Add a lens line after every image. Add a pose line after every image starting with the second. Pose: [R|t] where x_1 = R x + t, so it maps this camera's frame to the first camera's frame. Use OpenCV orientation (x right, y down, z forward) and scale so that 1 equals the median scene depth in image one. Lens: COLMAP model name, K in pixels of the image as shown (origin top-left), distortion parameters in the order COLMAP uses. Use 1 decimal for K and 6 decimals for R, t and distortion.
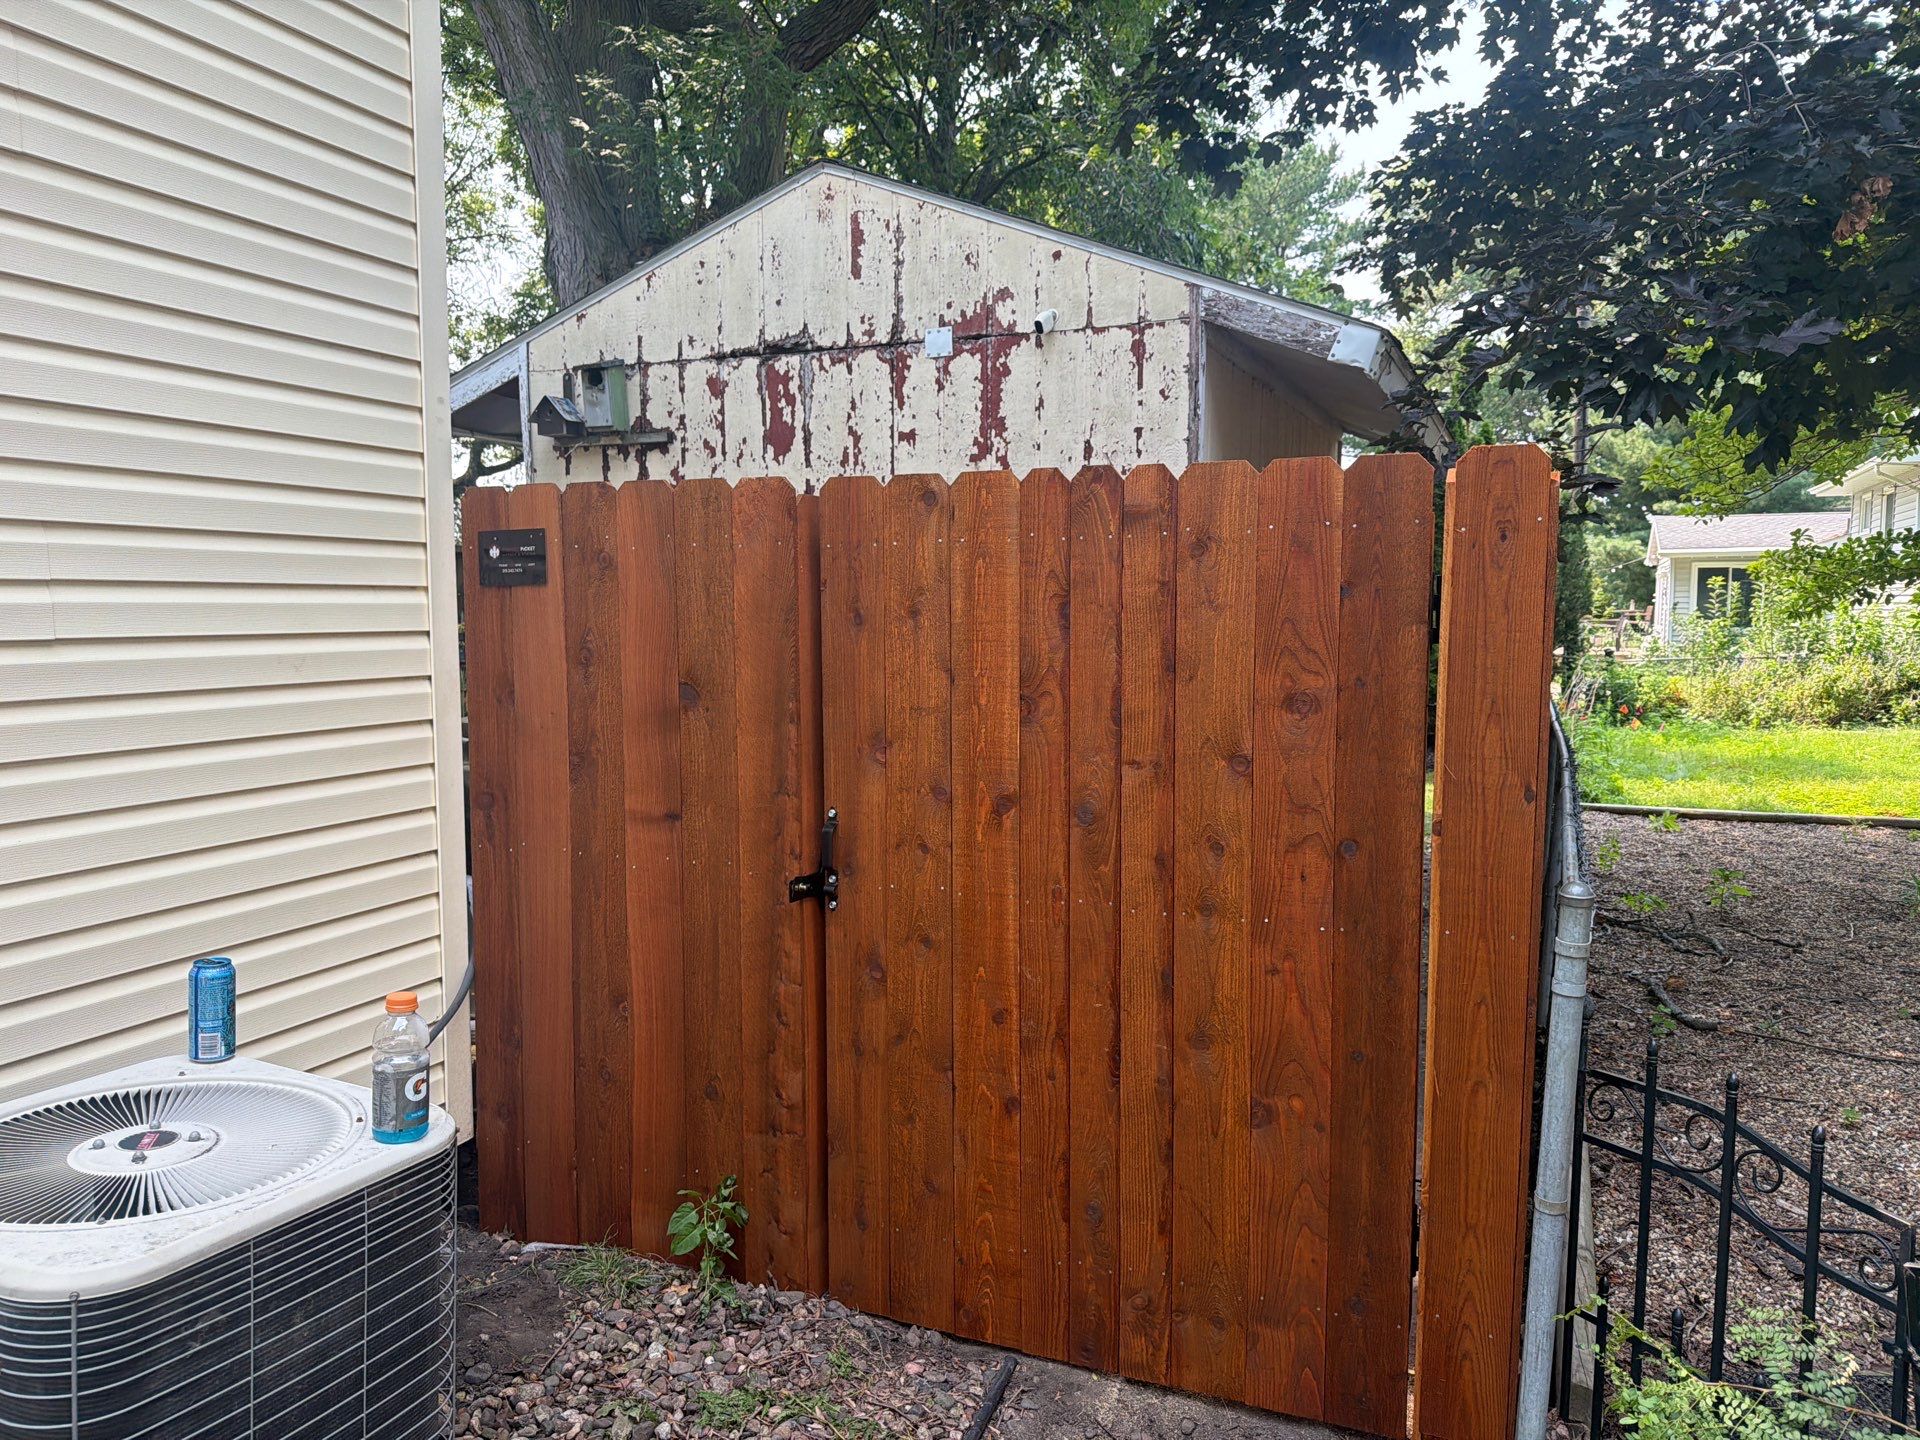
lens RADIAL K [[1417.4, 0, 962.3], [0, 1417.4, 746.1], [0, 0, 1]] dist [0.205412, -0.387358]
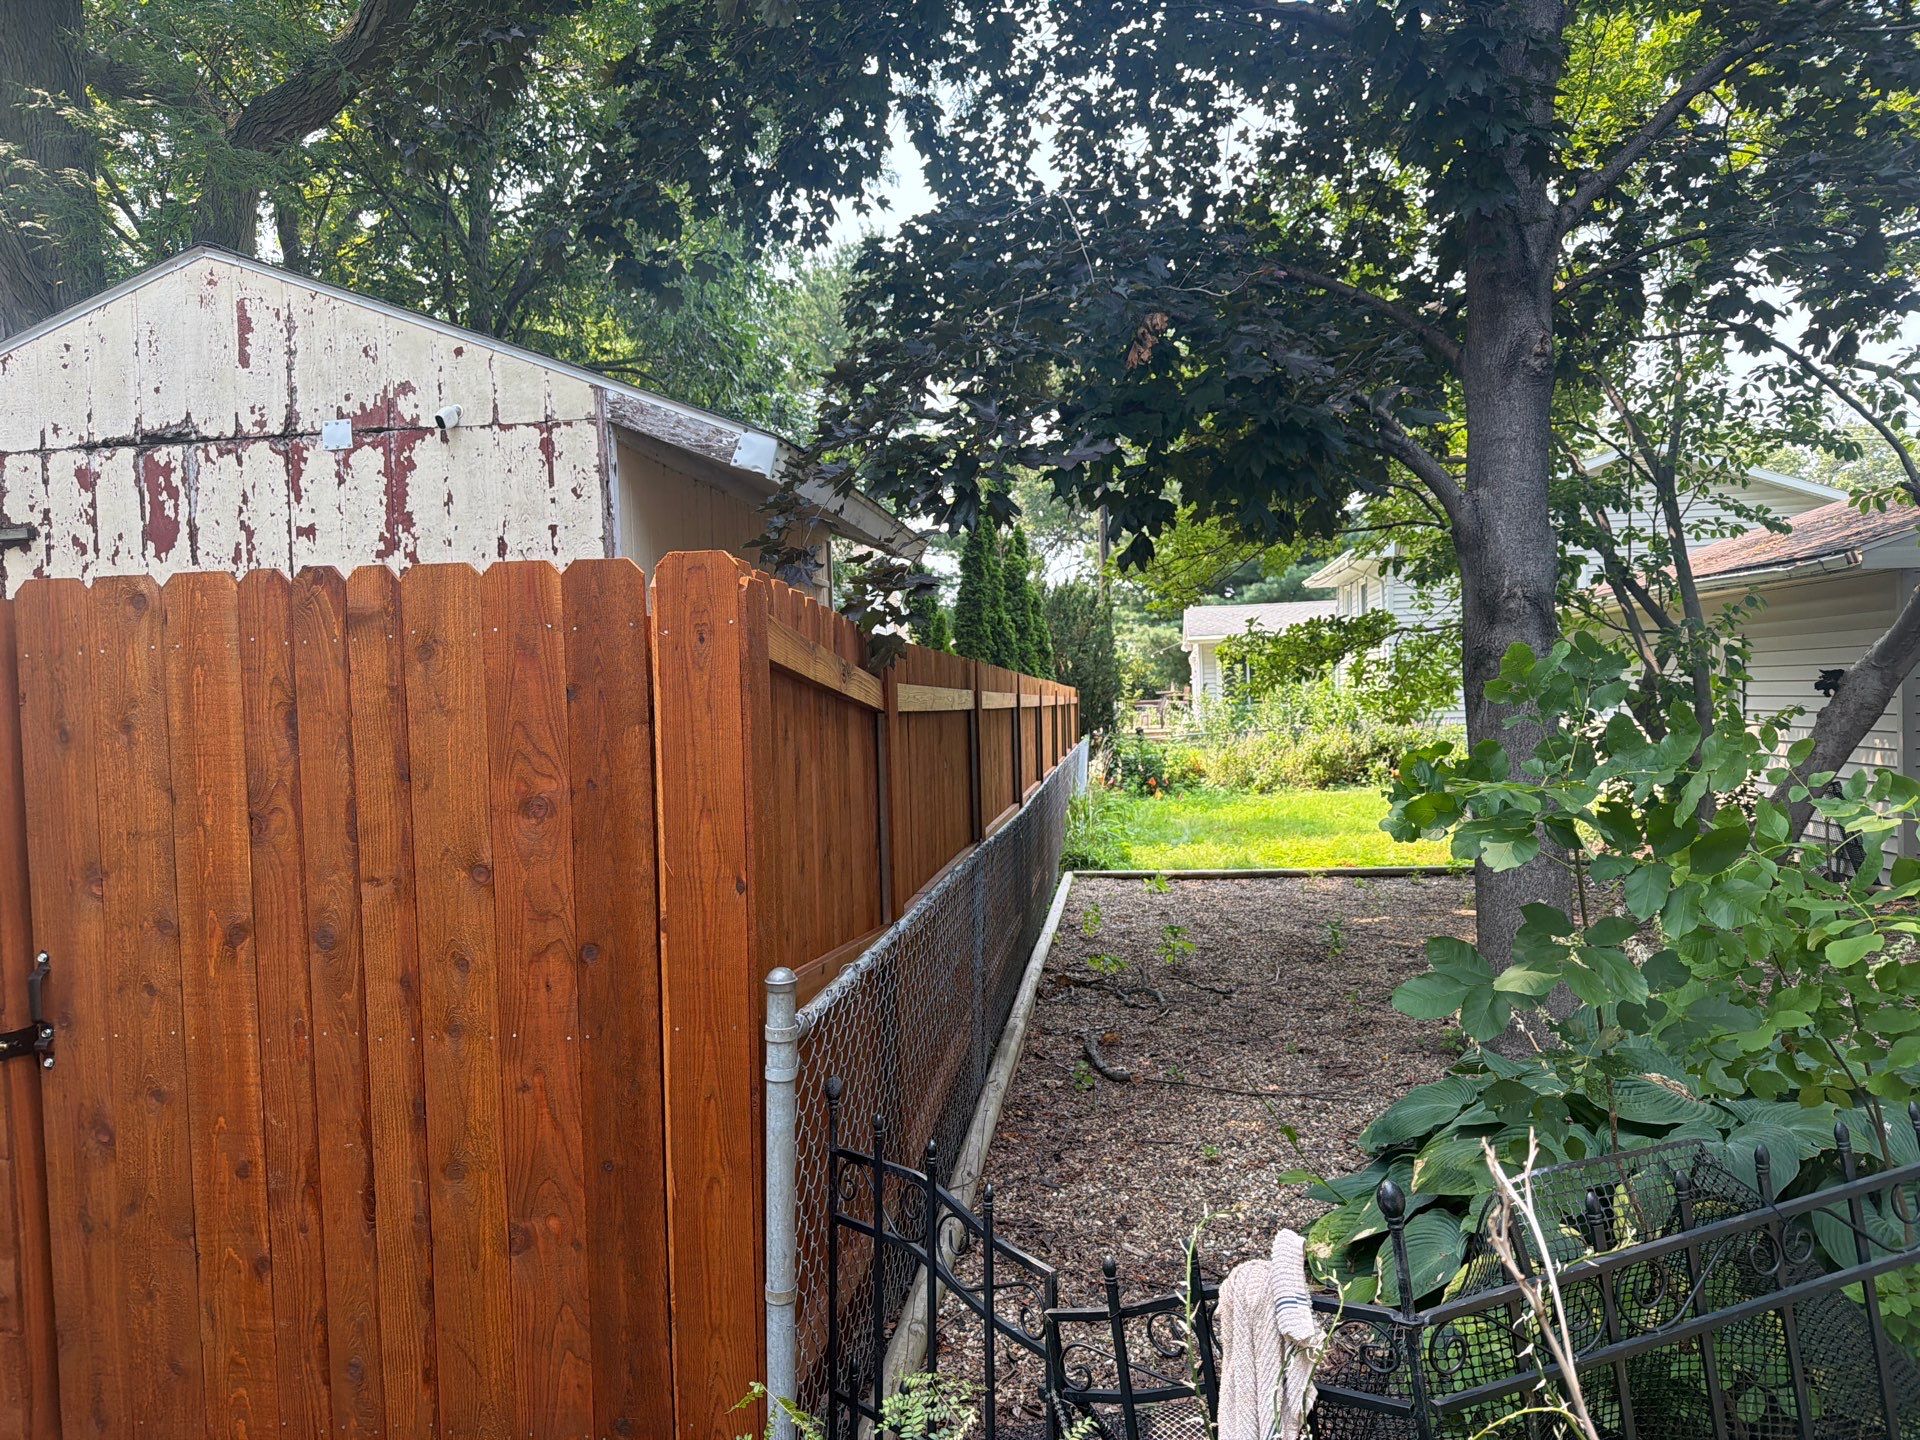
lens RADIAL K [[1428.1, 0, 960.5], [0, 1428.1, 748.7], [0, 0, 1]] dist [0.069978, -0.089121]
pose [[0.961383, -0.040401, 0.272232, 0.118669], [0.057186, 0.996902, -0.054005, -0.000396], [-0.269206, 0.067488, 0.960715, -0.009955]]
